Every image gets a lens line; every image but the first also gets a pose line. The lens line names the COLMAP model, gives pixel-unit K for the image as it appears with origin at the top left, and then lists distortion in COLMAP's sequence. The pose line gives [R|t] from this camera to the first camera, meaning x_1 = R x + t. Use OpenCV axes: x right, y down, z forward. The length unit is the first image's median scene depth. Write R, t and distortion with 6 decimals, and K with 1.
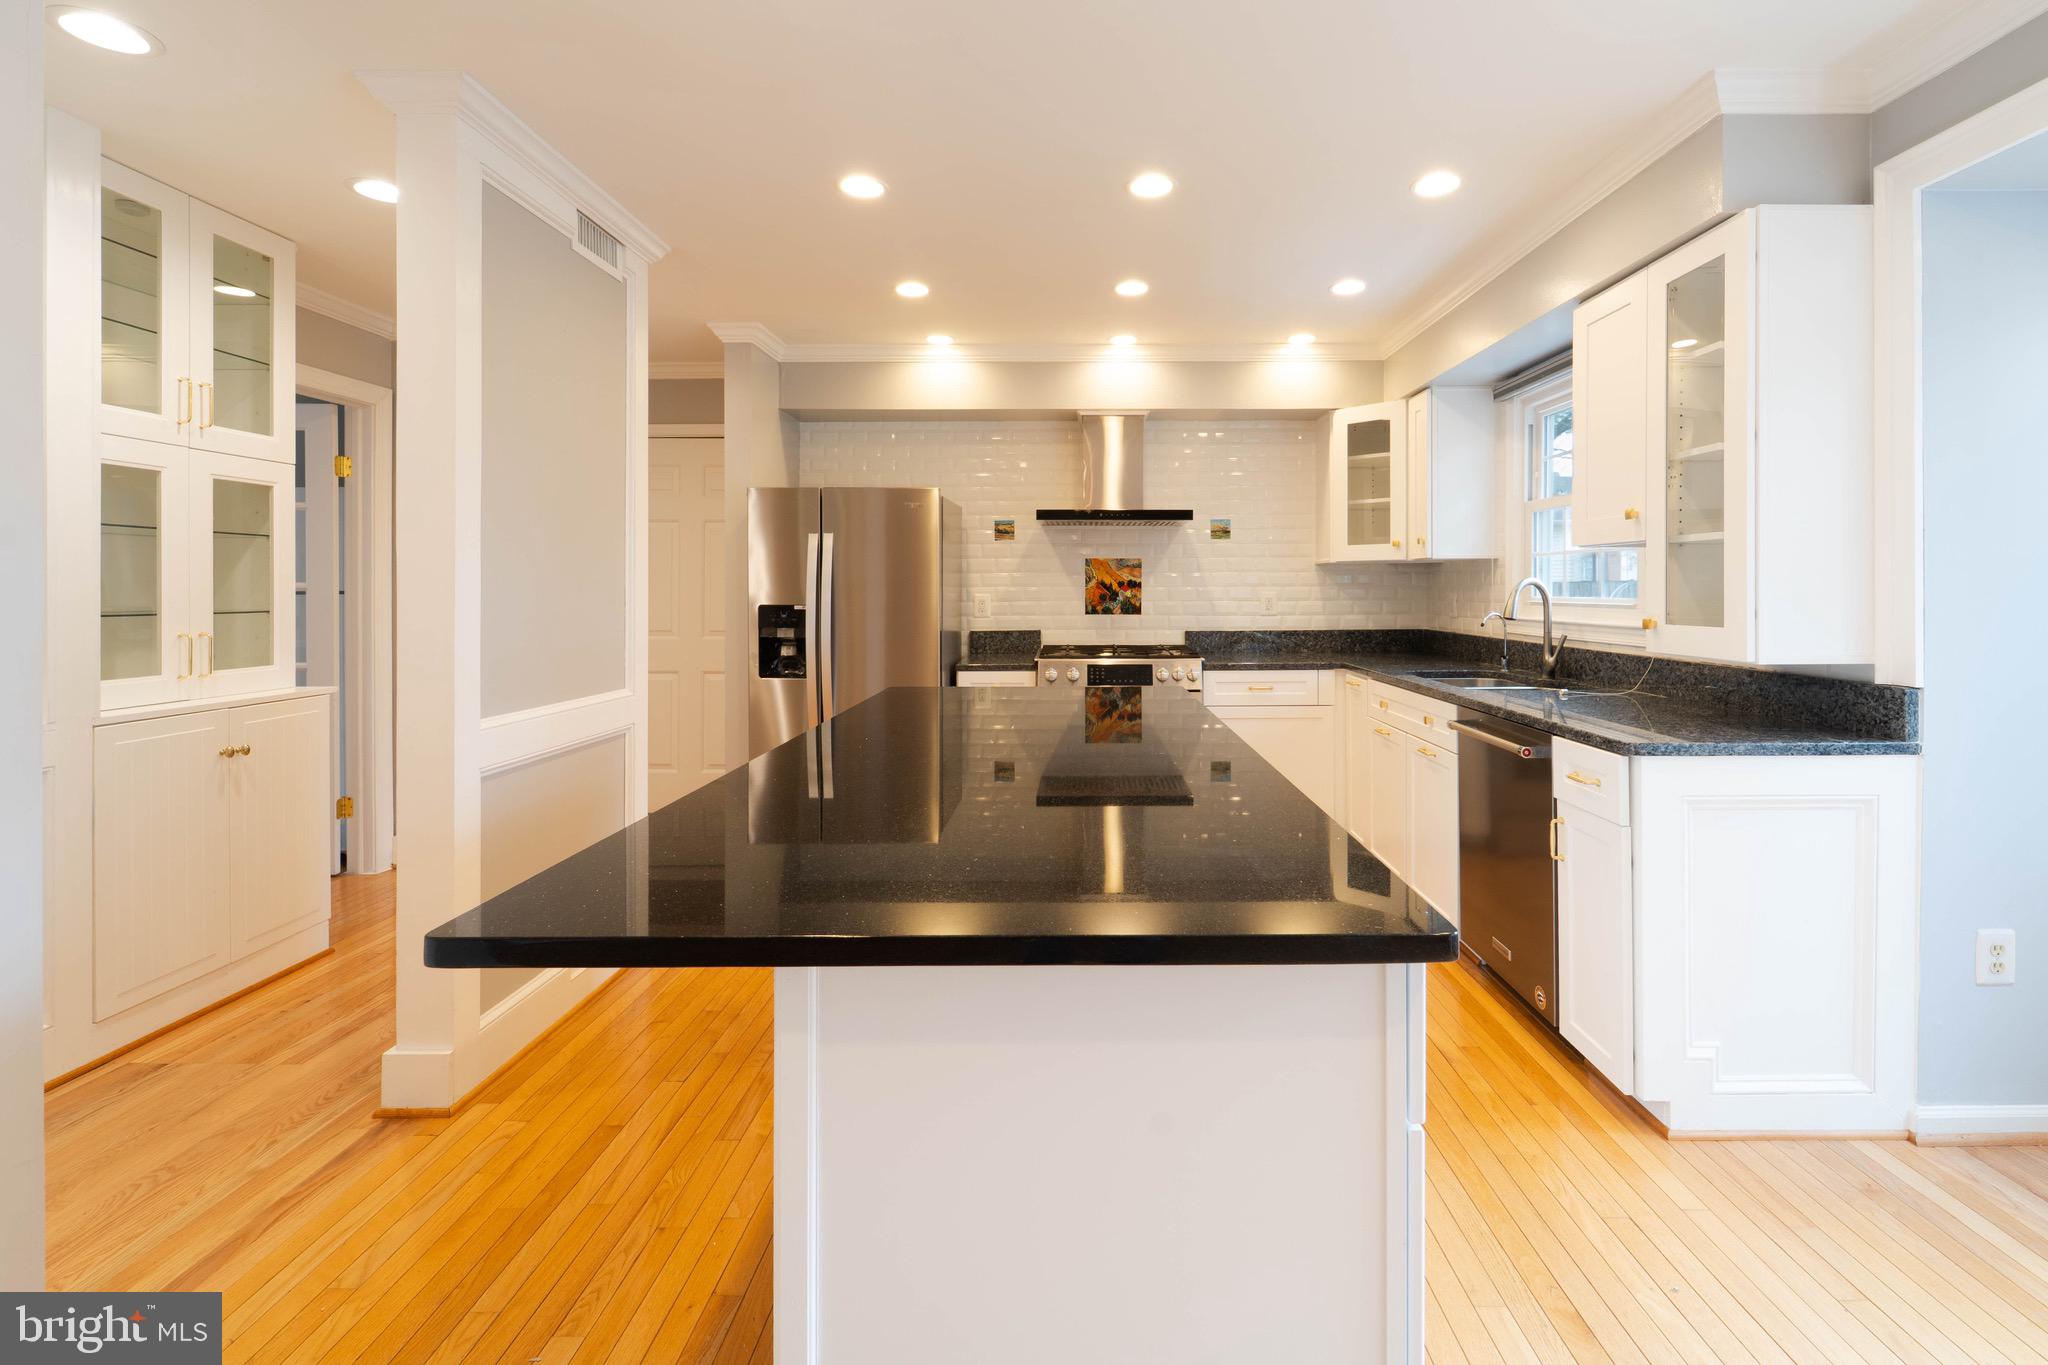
lens RADIAL K [[971.2, 0, 1001.3], [0, 971.2, 590.1], [0, 0, 1]] dist [0.001473, 0.000413]
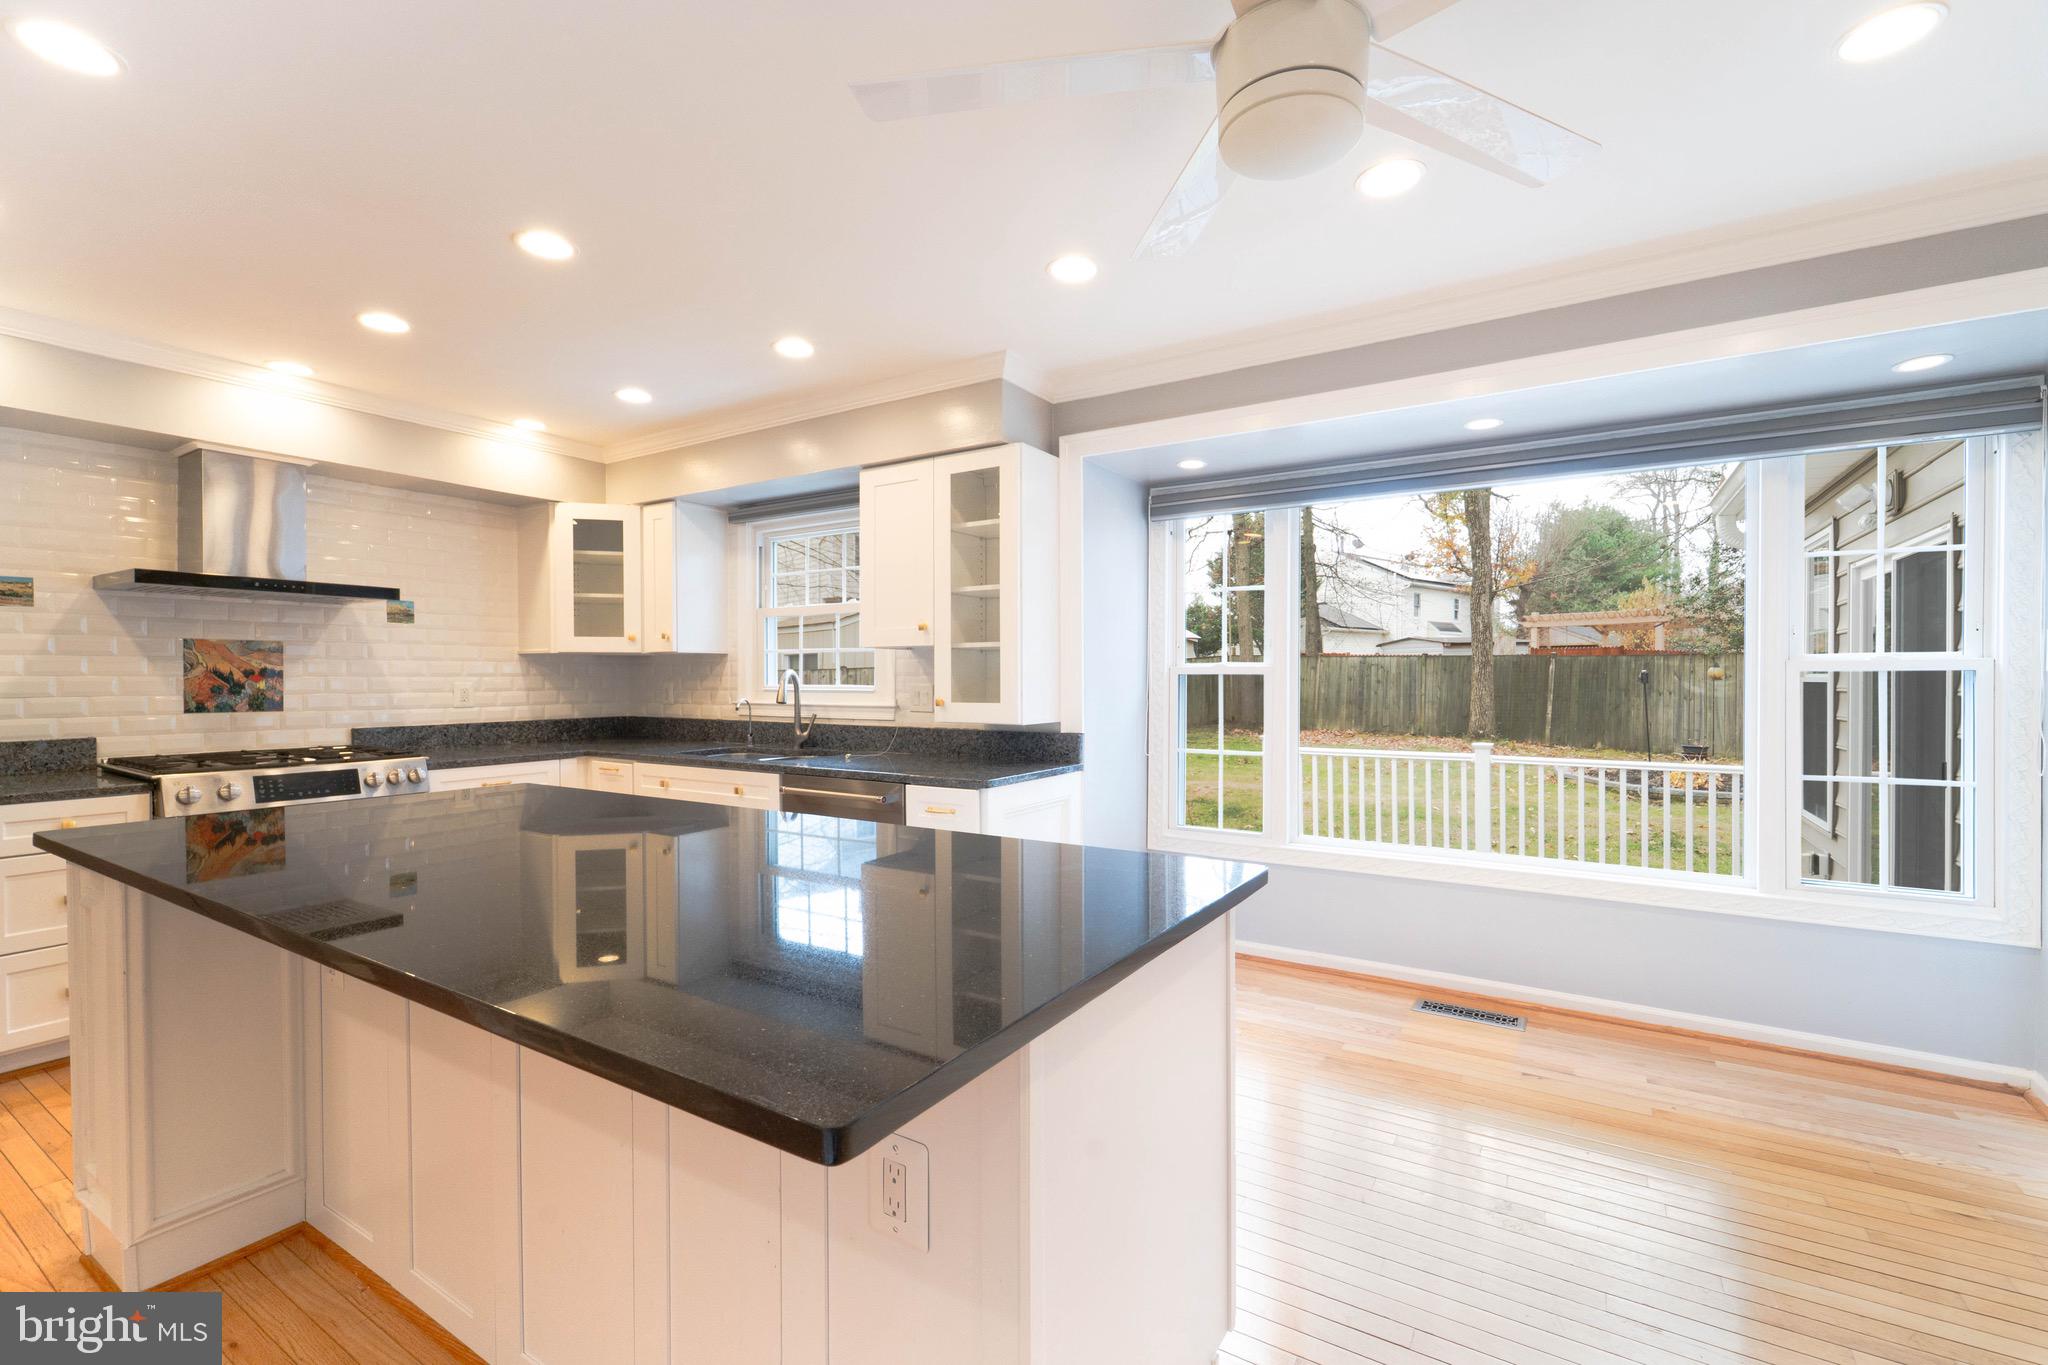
lens RADIAL K [[852.5, 0, 1106.1], [0, 852.5, 683.5], [0, 0, 1]] dist [0.000662, -0.000247]
pose [[0.500039, -0.004127, 0.865993, -0.147868], [0.001139, 0.999991, 0.004107, 0.000293], [-0.866002, -0.001067, 0.500039, 0.062218]]
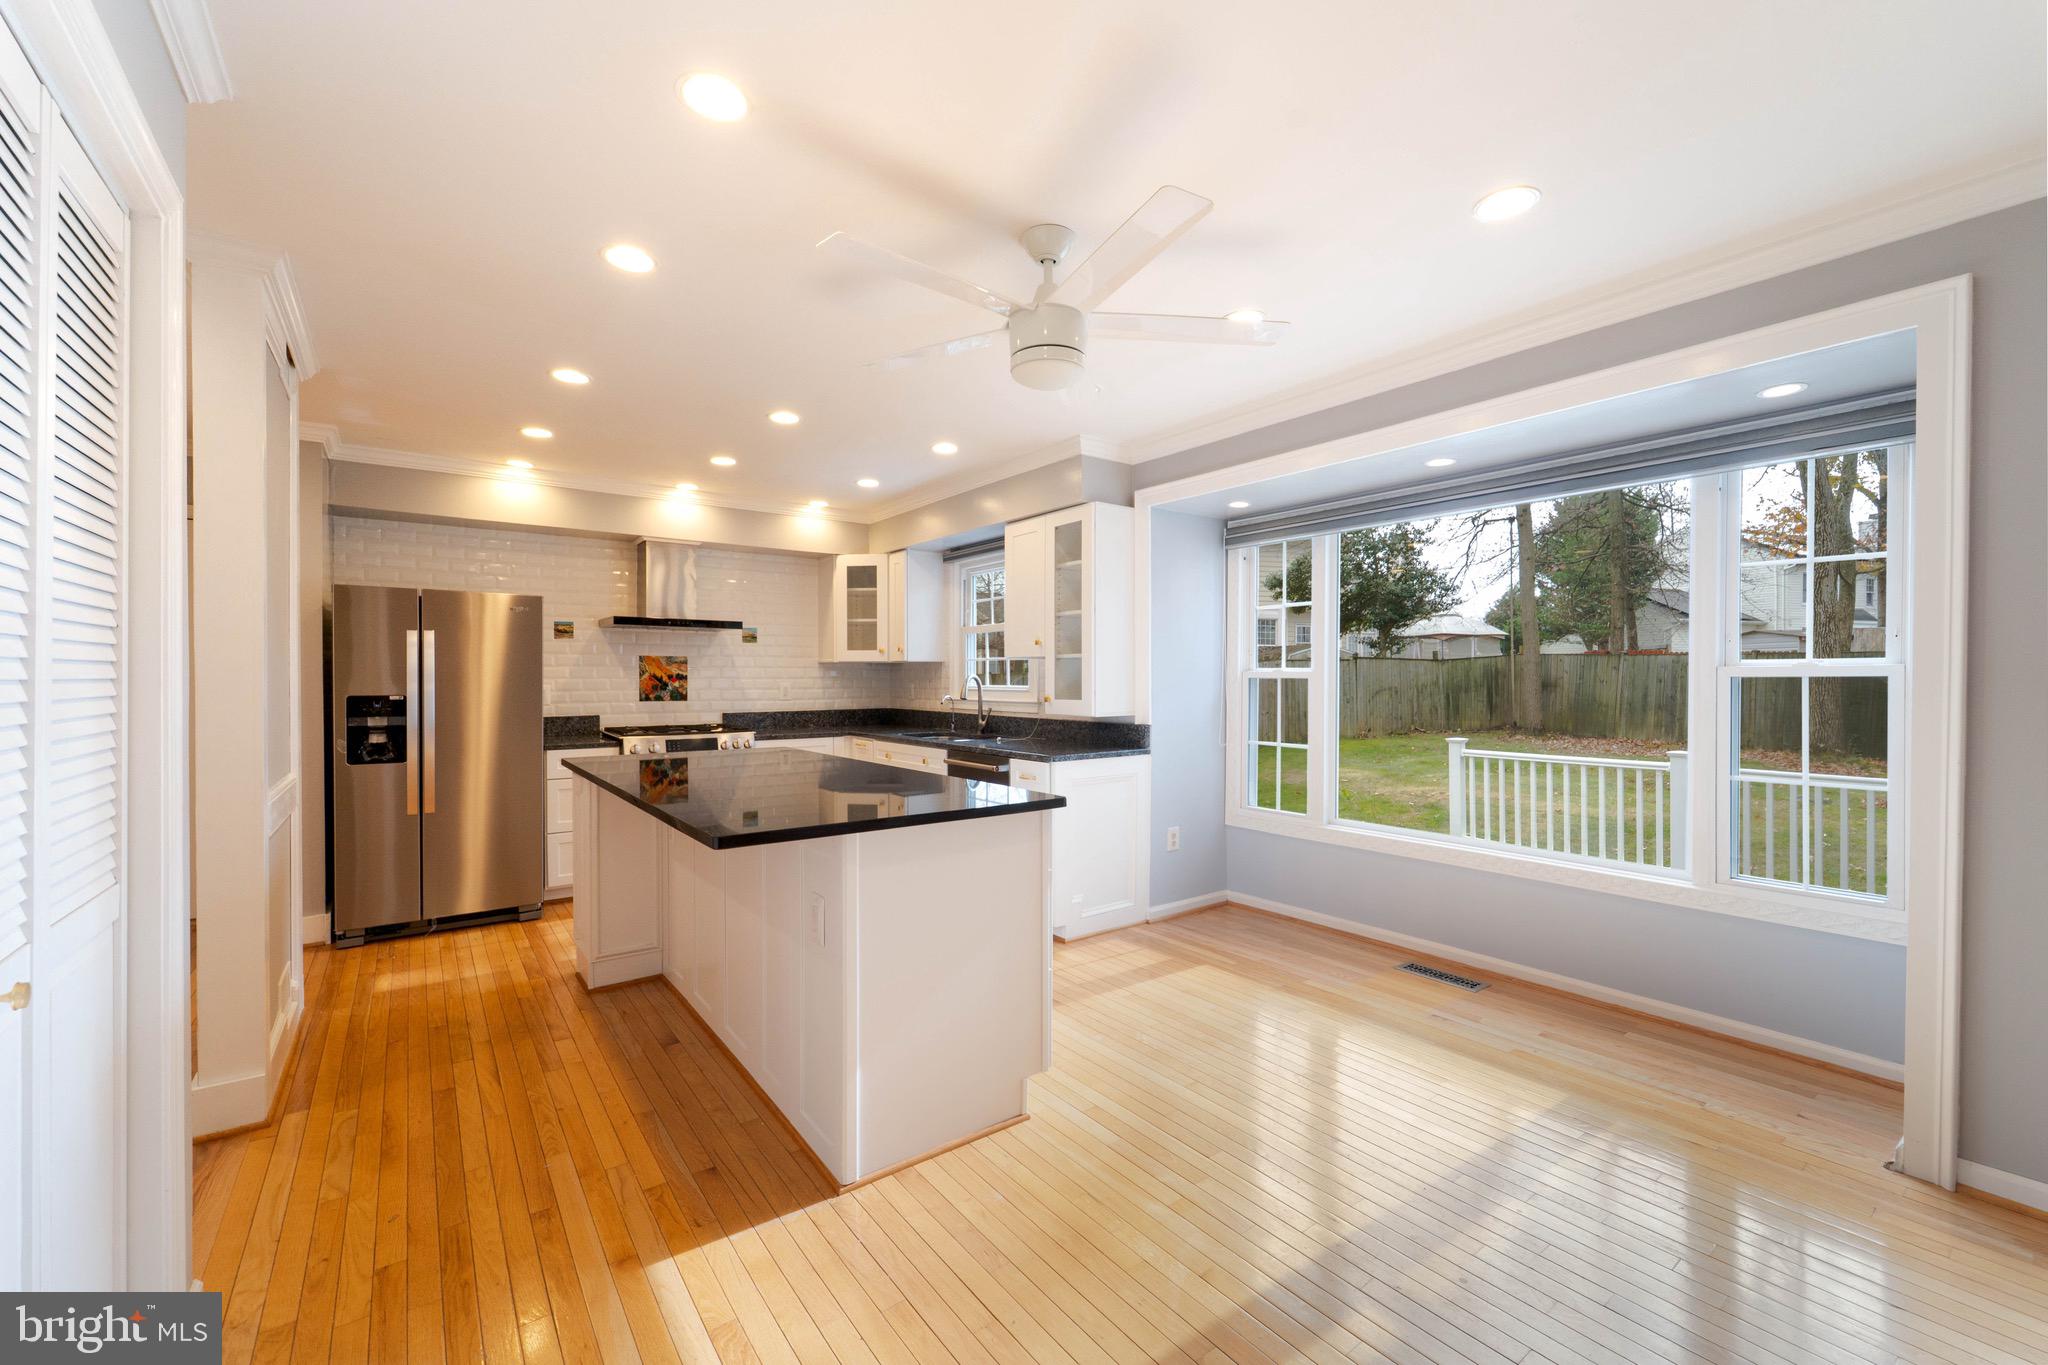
lens RADIAL K [[816.3, 0, 1024.0], [0, 816.3, 682.5], [0, 0, 1]] dist [-0.001006, -0.000038]
pose [[0.803130, -0.000612, 0.595803, -0.158437], [-0.000590, 0.999998, 0.001821, -0.001092], [-0.595803, -0.001814, 0.803128, -0.131499]]
